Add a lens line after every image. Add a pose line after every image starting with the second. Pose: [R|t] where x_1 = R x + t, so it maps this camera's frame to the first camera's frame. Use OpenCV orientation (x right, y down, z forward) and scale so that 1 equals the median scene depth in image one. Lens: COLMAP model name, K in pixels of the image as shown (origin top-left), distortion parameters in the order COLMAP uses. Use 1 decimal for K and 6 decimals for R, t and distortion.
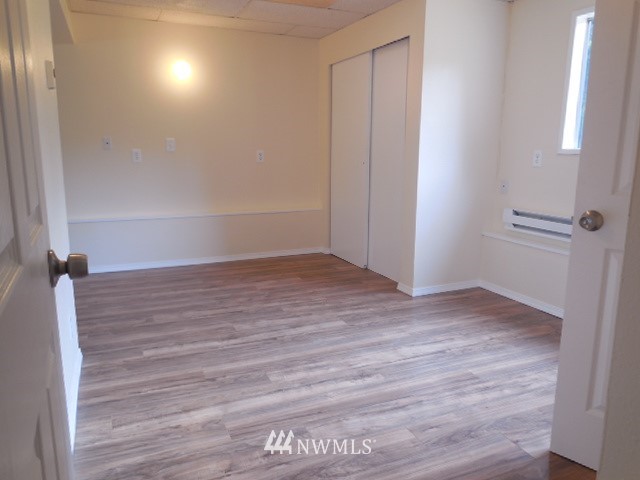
lens RADIAL K [[486.4, 0, 319.4], [0, 486.4, 238.9], [0, 0, 1]] dist [-0.012605, 0.015851]
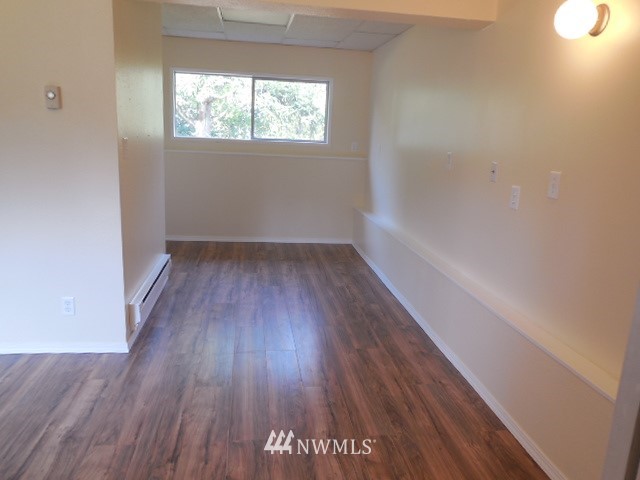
lens RADIAL K [[486.4, 0, 319.1], [0, 486.4, 239.4], [0, 0, 1]] dist [-0.012605, 0.015851]
pose [[-0.257415, 0.189876, -0.947462, 0.289837], [-0.232309, 0.939587, 0.251413, -0.282564], [0.937961, 0.284821, -0.197754, 1.206845]]
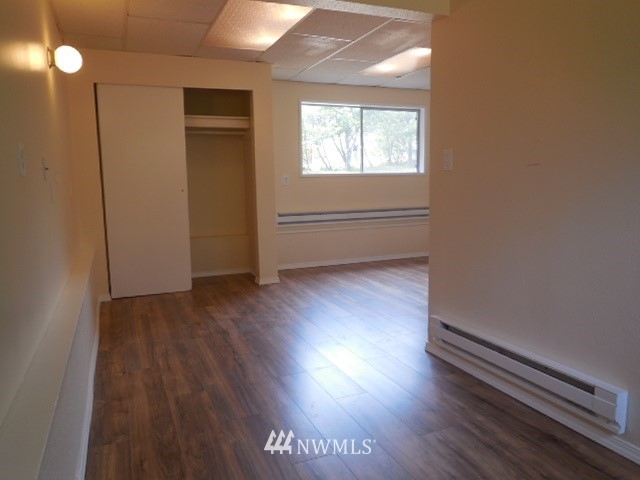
lens RADIAL K [[486.4, 0, 317.3], [0, 486.4, 243.7], [0, 0, 1]] dist [-0.012605, 0.015851]
pose [[0.005386, -0.140722, 0.990035, -1.252057], [0.207200, 0.968720, 0.136565, -0.165273], [-0.978284, 0.204399, 0.034375, 0.909693]]
